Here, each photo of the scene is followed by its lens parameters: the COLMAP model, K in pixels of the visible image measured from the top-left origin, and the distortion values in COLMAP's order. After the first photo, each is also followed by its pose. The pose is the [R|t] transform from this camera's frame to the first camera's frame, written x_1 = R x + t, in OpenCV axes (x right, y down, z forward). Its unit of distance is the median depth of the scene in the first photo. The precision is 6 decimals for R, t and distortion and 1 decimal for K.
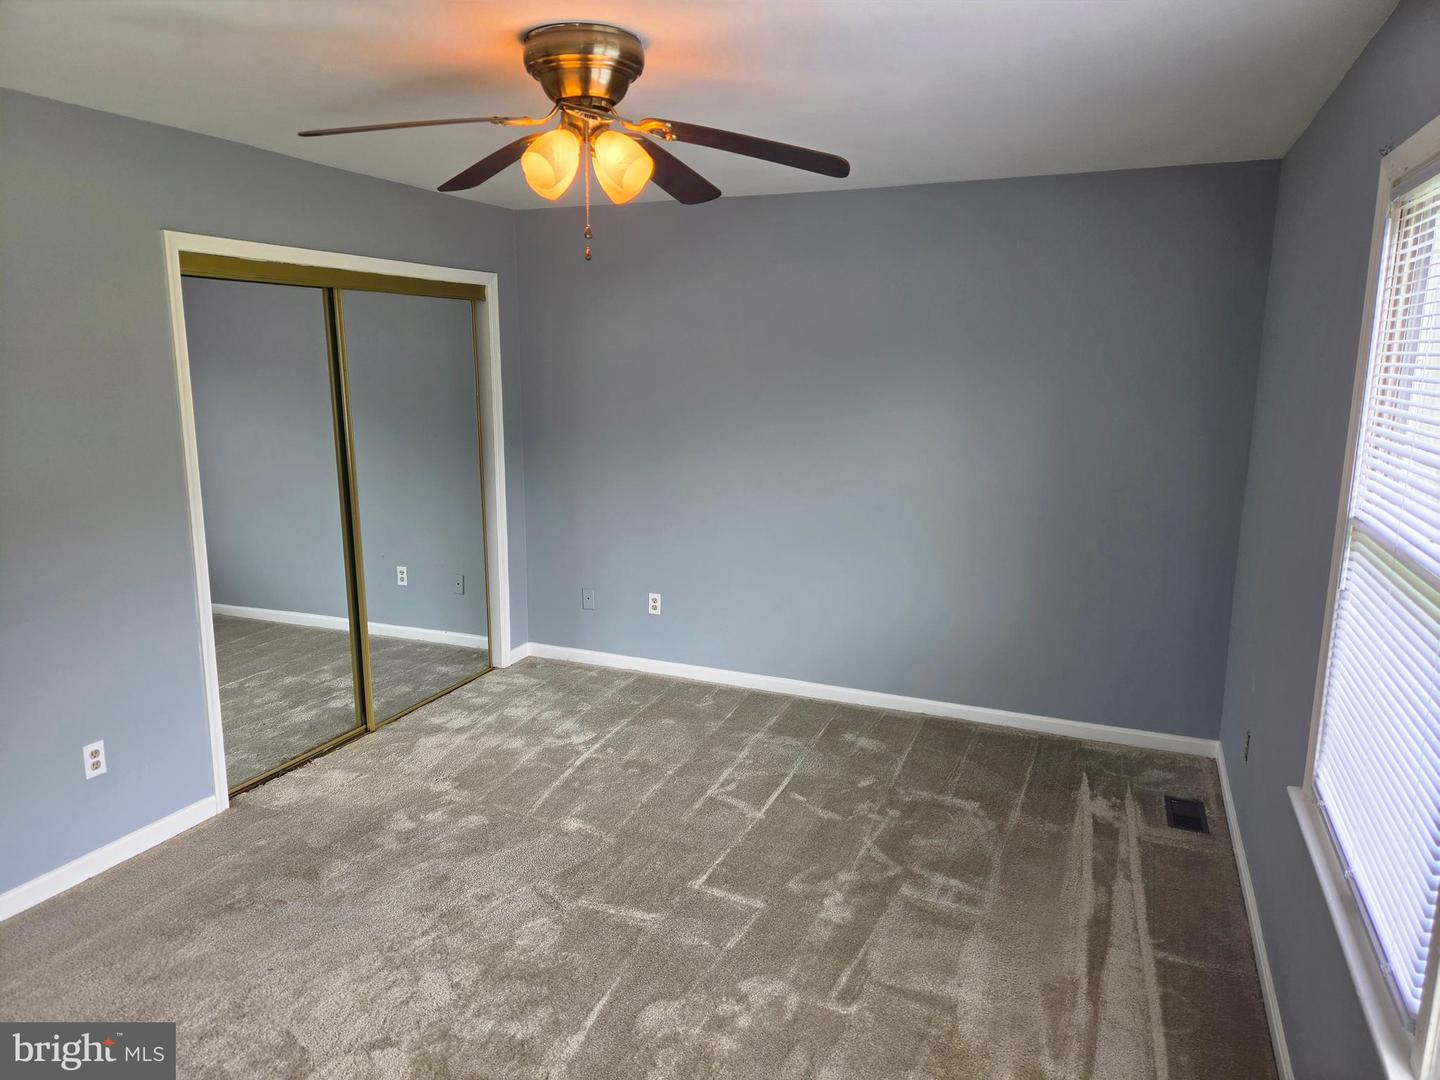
lens RADIAL K [[968.2, 0, 711.4], [0, 968.2, 545.3], [0, 0, 1]] dist [0.068894, -0.057009]
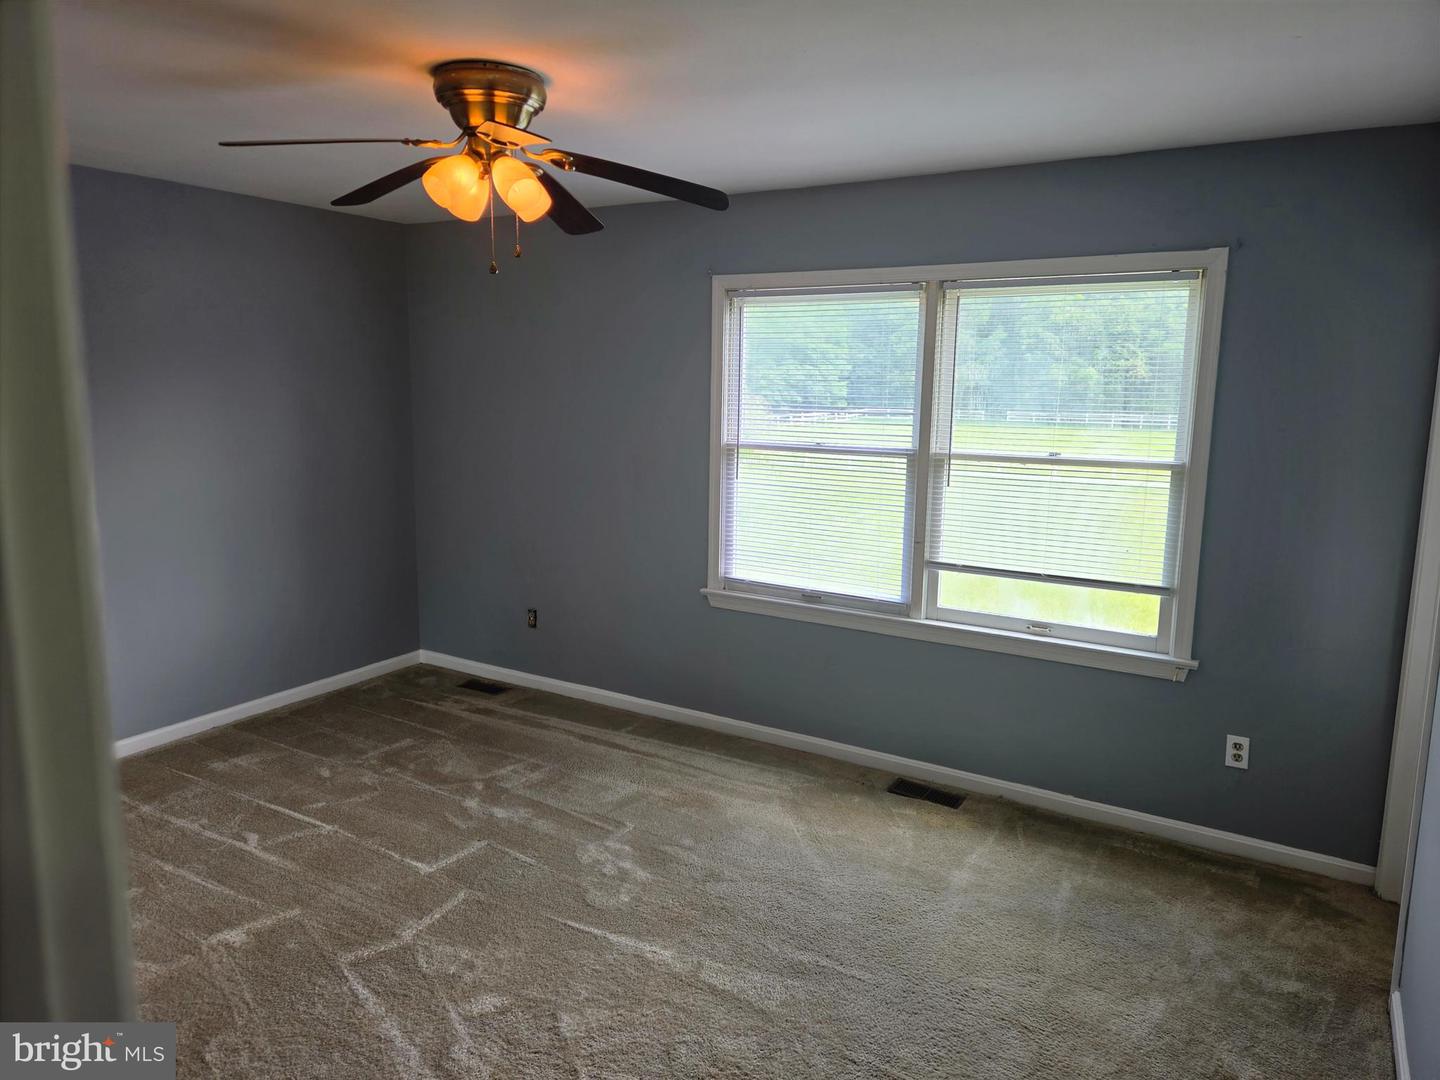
lens RADIAL K [[968.2, 0, 724.8], [0, 968.2, 530.1], [0, 0, 1]] dist [0.068894, -0.057009]
pose [[0.152378, -0.171098, 0.973399, -0.886729], [0.180135, 0.973211, 0.142866, -0.095160], [-0.971767, 0.153574, 0.179117, 0.422652]]
